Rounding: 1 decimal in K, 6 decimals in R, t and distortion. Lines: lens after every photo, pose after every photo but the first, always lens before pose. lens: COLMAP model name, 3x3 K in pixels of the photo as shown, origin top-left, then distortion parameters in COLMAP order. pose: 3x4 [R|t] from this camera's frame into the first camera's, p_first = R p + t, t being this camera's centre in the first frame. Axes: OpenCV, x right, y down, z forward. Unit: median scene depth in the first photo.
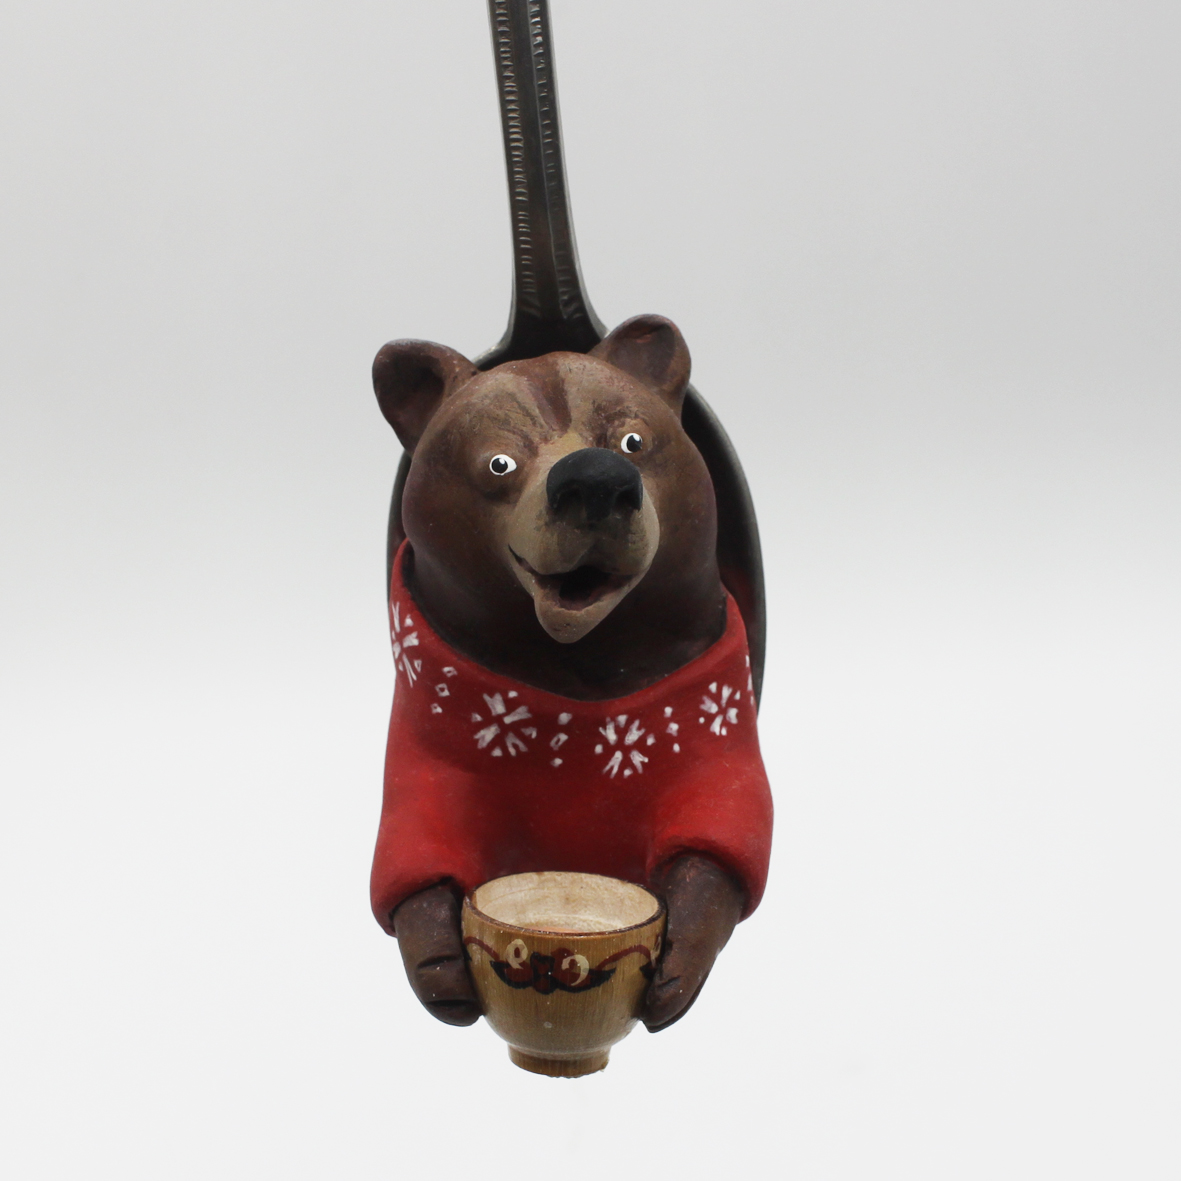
lens RADIAL K [[2825.7, 0, 590.5], [0, 2825.7, 590.5], [0, 0, 1]] dist [-0.059466, -0.392100]
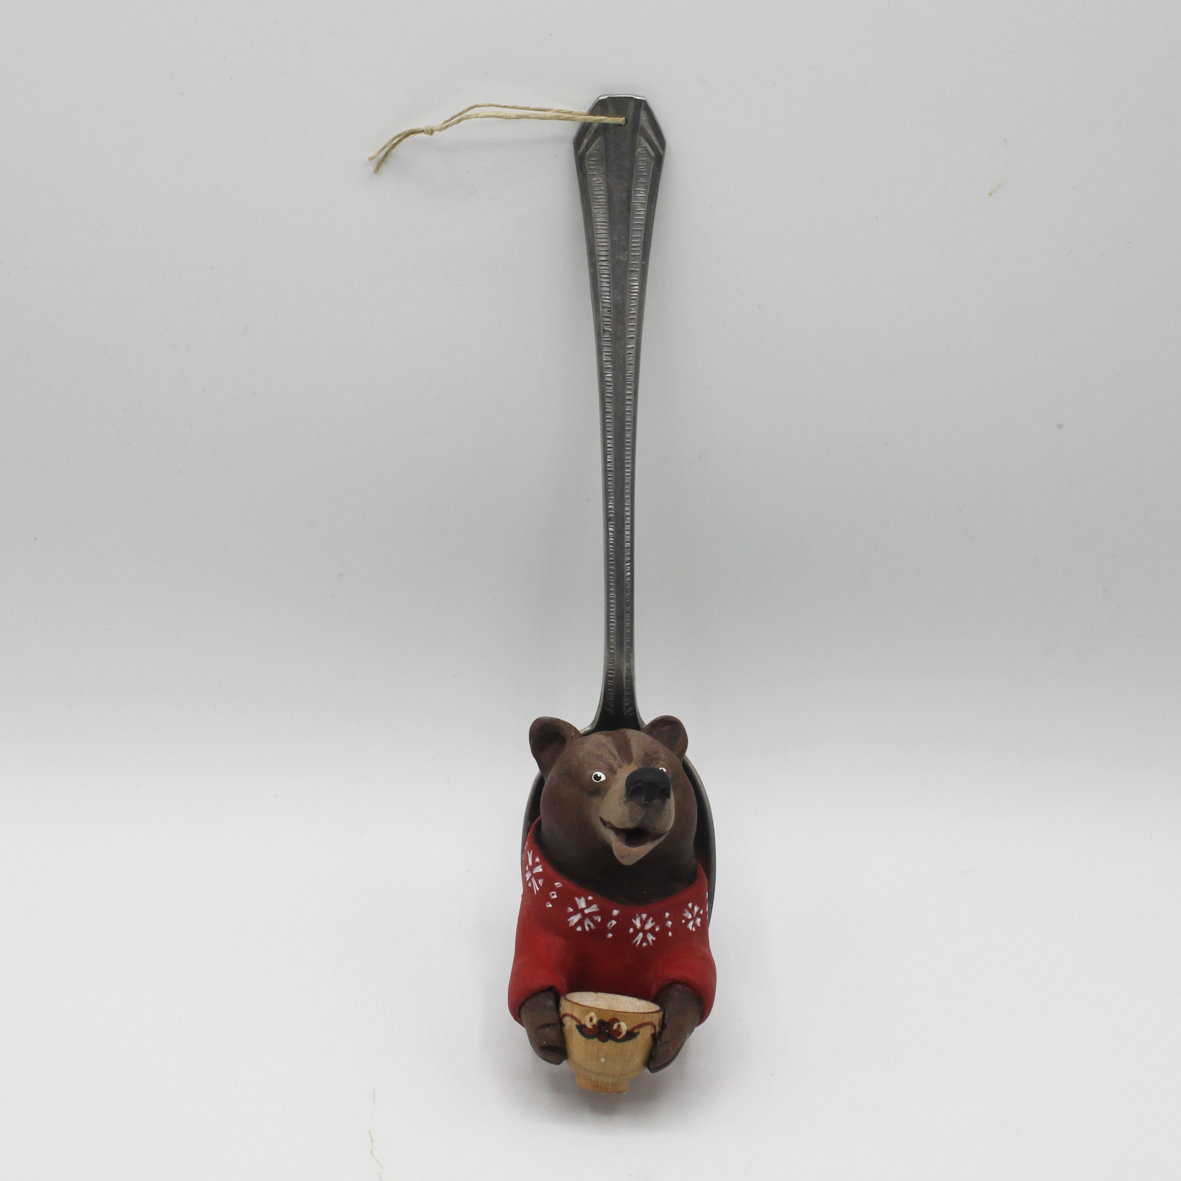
lens RADIAL K [[2289.1, 0, 590.5], [0, 2289.1, 590.5], [0, 0, 1]] dist [-0.005208, 0.024222]
pose [[0.995046, 0.084591, 0.052233, -0.129557], [-0.071047, 0.972551, -0.221580, 0.182742], [-0.069543, 0.216771, 0.973742, -0.600815]]
